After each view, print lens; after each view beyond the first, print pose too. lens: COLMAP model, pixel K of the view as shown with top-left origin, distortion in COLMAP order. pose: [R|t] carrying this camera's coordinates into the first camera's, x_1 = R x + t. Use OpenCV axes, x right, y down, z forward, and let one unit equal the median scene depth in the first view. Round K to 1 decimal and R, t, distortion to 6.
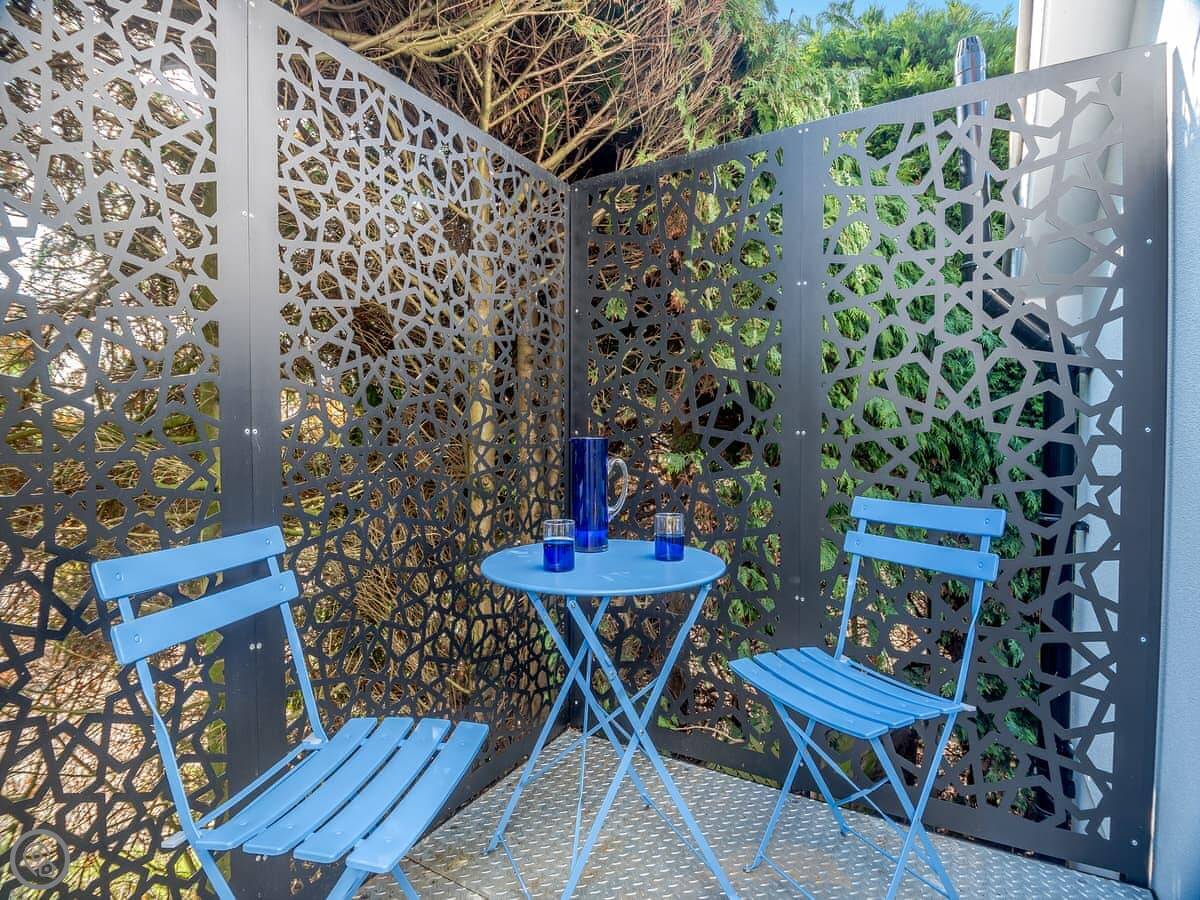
lens RADIAL K [[646.5, 0, 603.3], [0, 646.5, 449.0], [0, 0, 1]] dist [0.009945, -0.022059]
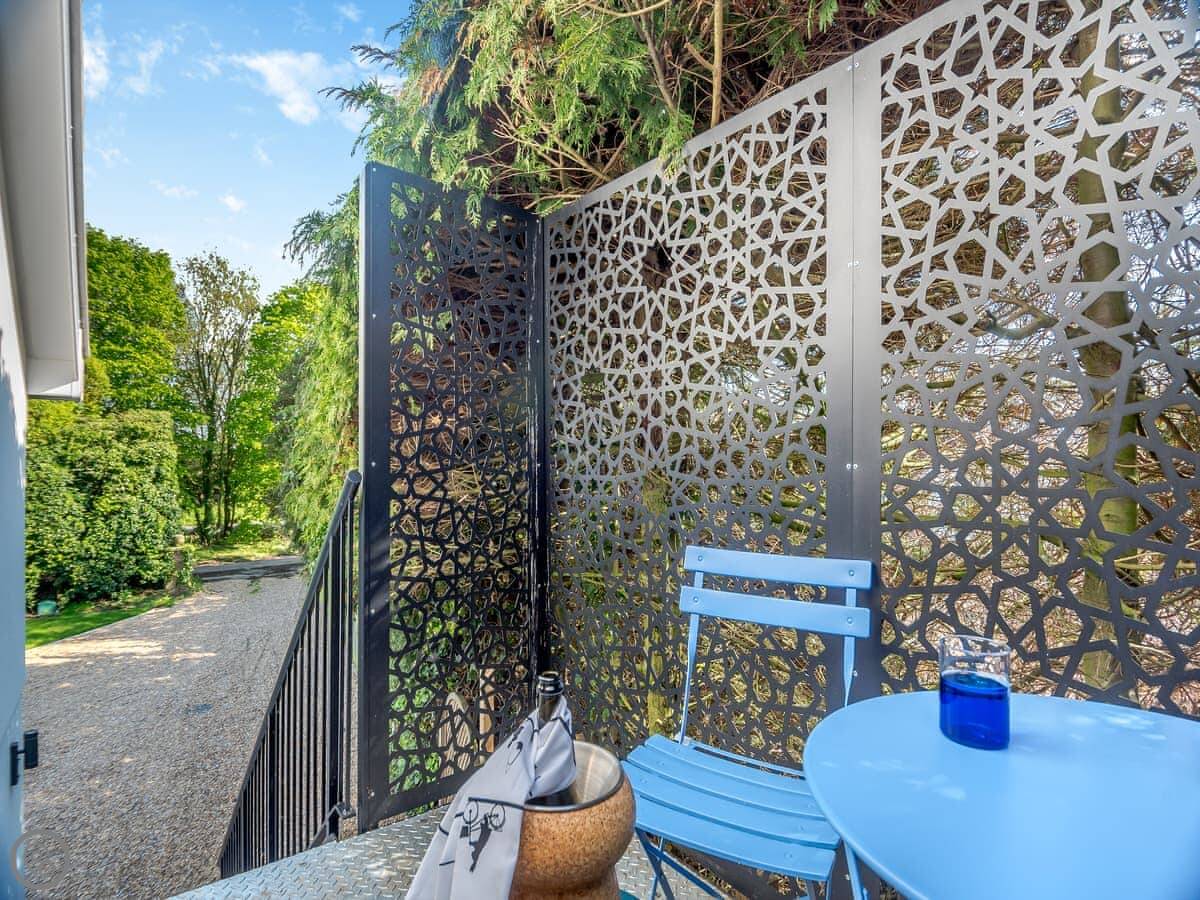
lens RADIAL K [[646.5, 0, 597.4], [0, 646.5, 458.3], [0, 0, 1]] dist [0.009945, -0.022059]
pose [[-0.393265, -0.018861, -0.919232, 0.629186], [-0.026583, 0.999605, -0.009137, -0.020584], [0.919041, 0.020842, -0.393611, 1.101007]]
